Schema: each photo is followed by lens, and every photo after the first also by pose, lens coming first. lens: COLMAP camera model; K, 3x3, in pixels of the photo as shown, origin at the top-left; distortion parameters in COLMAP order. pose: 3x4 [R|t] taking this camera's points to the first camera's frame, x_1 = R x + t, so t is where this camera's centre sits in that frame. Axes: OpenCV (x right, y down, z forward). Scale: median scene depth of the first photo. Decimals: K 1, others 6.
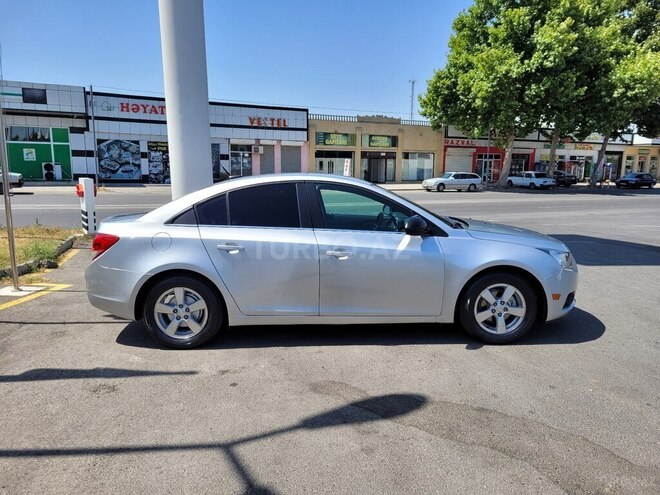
lens RADIAL K [[496.6, 0, 330.9], [0, 496.6, 251.2], [0, 0, 1]] dist [0.046574, -0.029516]
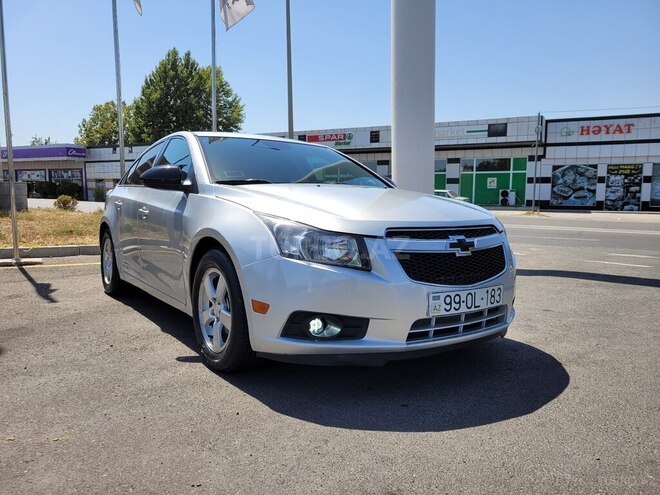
lens RADIAL K [[496.6, 0, 332.2], [0, 496.6, 239.2], [0, 0, 1]] dist [0.046574, -0.029516]
pose [[0.562470, 0.063283, -0.824393, 0.117557], [-0.140645, 0.989858, -0.019975, 0.003088], [0.814768, 0.127183, 0.565666, 0.098478]]
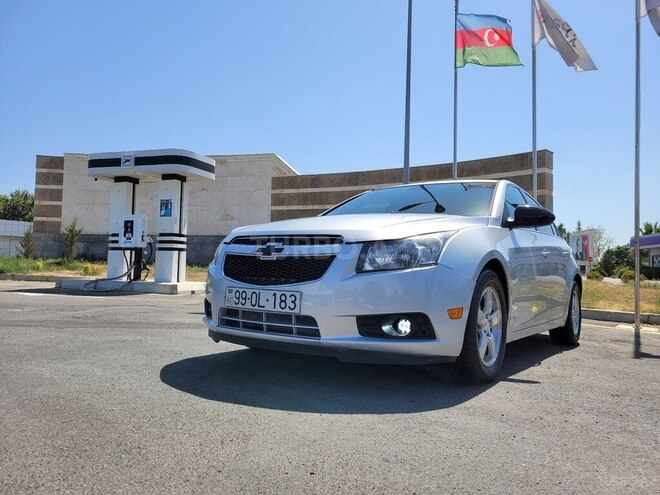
lens RADIAL K [[496.6, 0, 340.7], [0, 496.6, 240.2], [0, 0, 1]] dist [0.046574, -0.029516]
pose [[-0.558580, -0.080547, -0.825530, 0.127494], [-0.177724, 0.983781, 0.024266, -0.005388], [0.810186, 0.160272, -0.563836, 0.204525]]
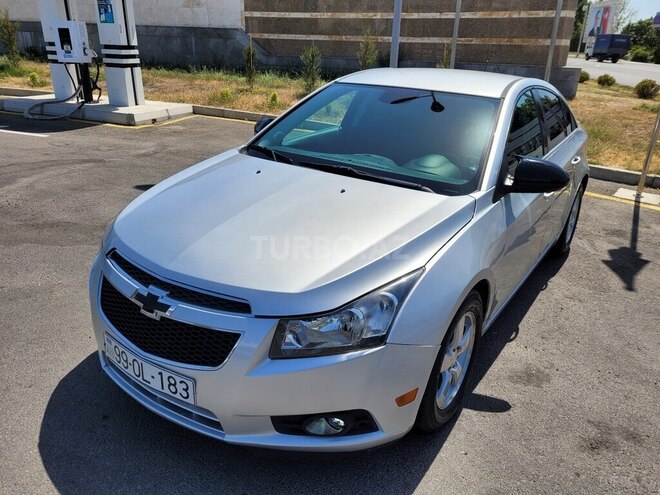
lens RADIAL K [[496.6, 0, 342.0], [0, 496.6, 246.6], [0, 0, 1]] dist [0.046574, -0.029516]
pose [[-0.548063, 0.282036, -0.787453, 0.099651], [-0.188584, 0.875533, 0.444836, -0.032954], [0.814901, 0.392299, -0.426660, 0.189931]]
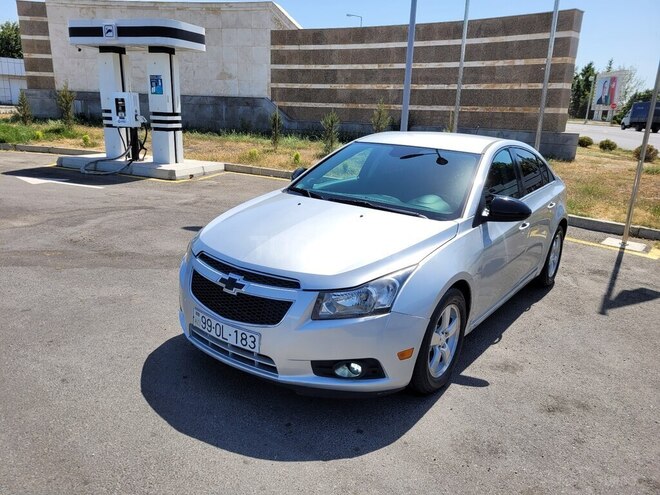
lens RADIAL K [[496.6, 0, 332.7], [0, 496.6, 240.9], [0, 0, 1]] dist [0.046574, -0.029516]
pose [[-0.586803, 0.170362, -0.791605, 0.122126], [-0.187439, 0.922485, 0.337473, -0.035813], [0.787737, 0.346408, -0.509384, 0.203174]]
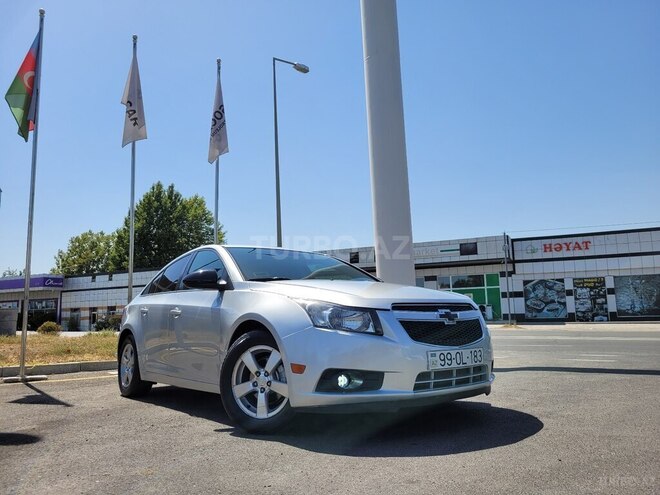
lens RADIAL K [[496.6, 0, 343.7], [0, 496.6, 241.3], [0, 0, 1]] dist [0.046574, -0.029516]
pose [[0.612528, -0.148075, -0.776455, 0.131709], [-0.101921, 0.959302, -0.263348, 0.012829], [0.783850, 0.240446, 0.572507, 0.081892]]
